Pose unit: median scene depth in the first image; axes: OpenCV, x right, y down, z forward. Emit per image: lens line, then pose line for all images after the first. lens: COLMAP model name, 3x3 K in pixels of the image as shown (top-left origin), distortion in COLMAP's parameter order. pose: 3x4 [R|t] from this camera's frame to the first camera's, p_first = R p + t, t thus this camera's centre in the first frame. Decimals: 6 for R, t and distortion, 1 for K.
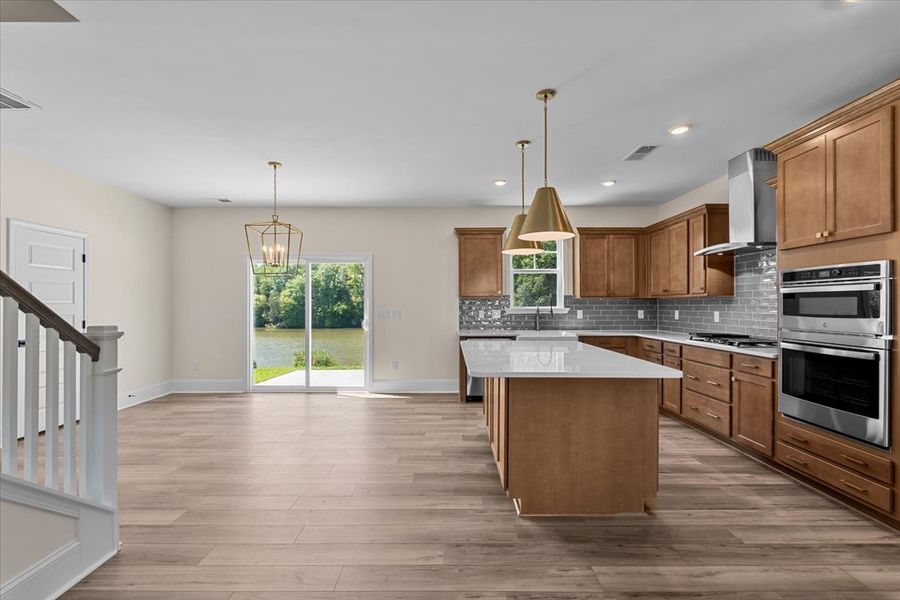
lens RADIAL K [[401.2, 0, 449.9], [0, 401.2, 304.9], [0, 0, 1]] dist [-0.003875, -0.000415]
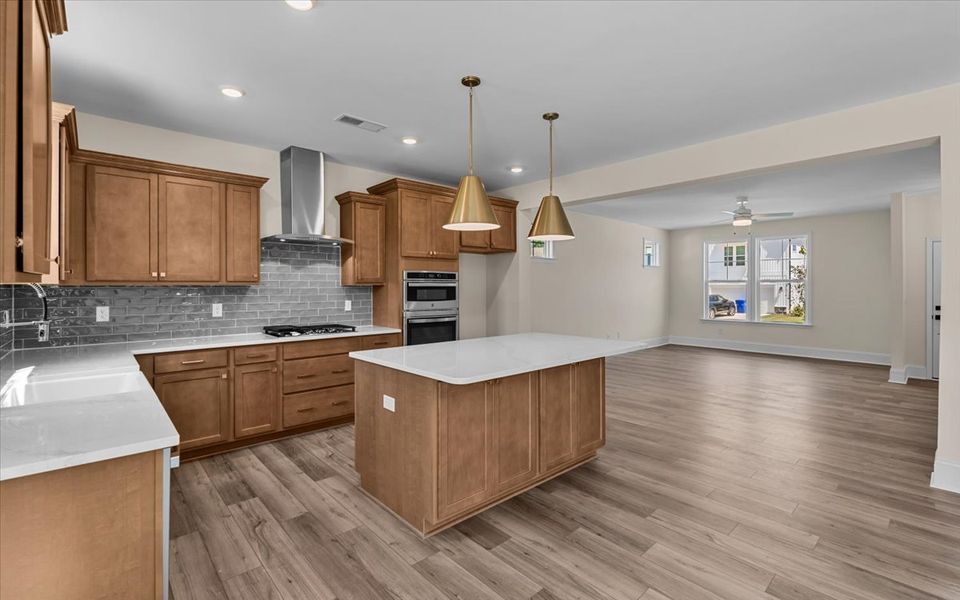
lens RADIAL K [[427.3, 0, 478.6], [0, 427.3, 288.0], [0, 0, 1]] dist [-0.003118, -0.000161]
pose [[-0.671022, -0.003721, 0.741428, -0.324448], [-0.001018, 0.999991, 0.004097, -0.019206], [-0.741437, 0.001994, -0.671019, 1.199173]]
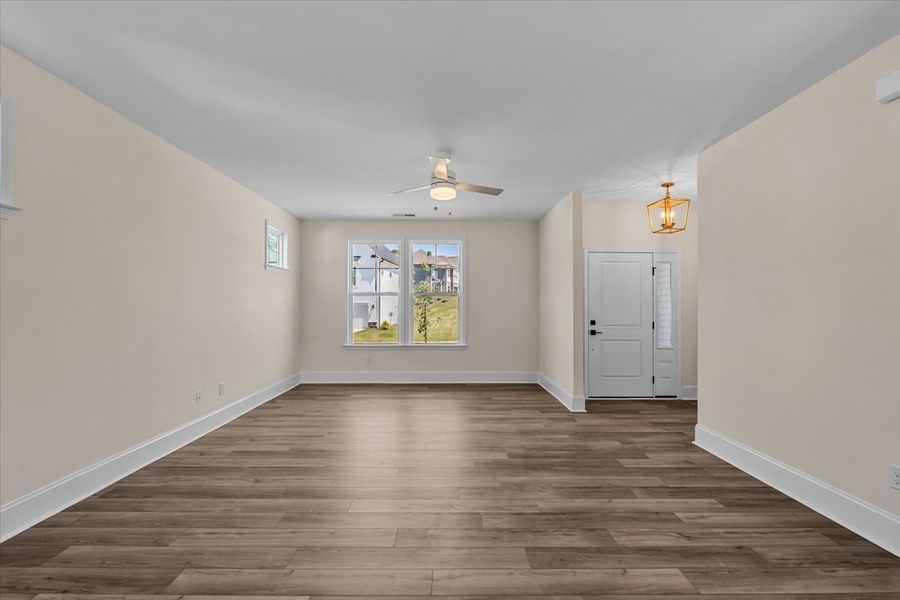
lens RADIAL K [[401.2, 0, 449.9], [0, 401.2, 304.9], [0, 0, 1]] dist [-0.003875, -0.000415]
pose [[-0.999968, -0.001695, -0.007775, 0.142179], [-0.001682, 0.999997, -0.001564, -0.001665], [0.007778, -0.001551, -0.999969, 0.397603]]
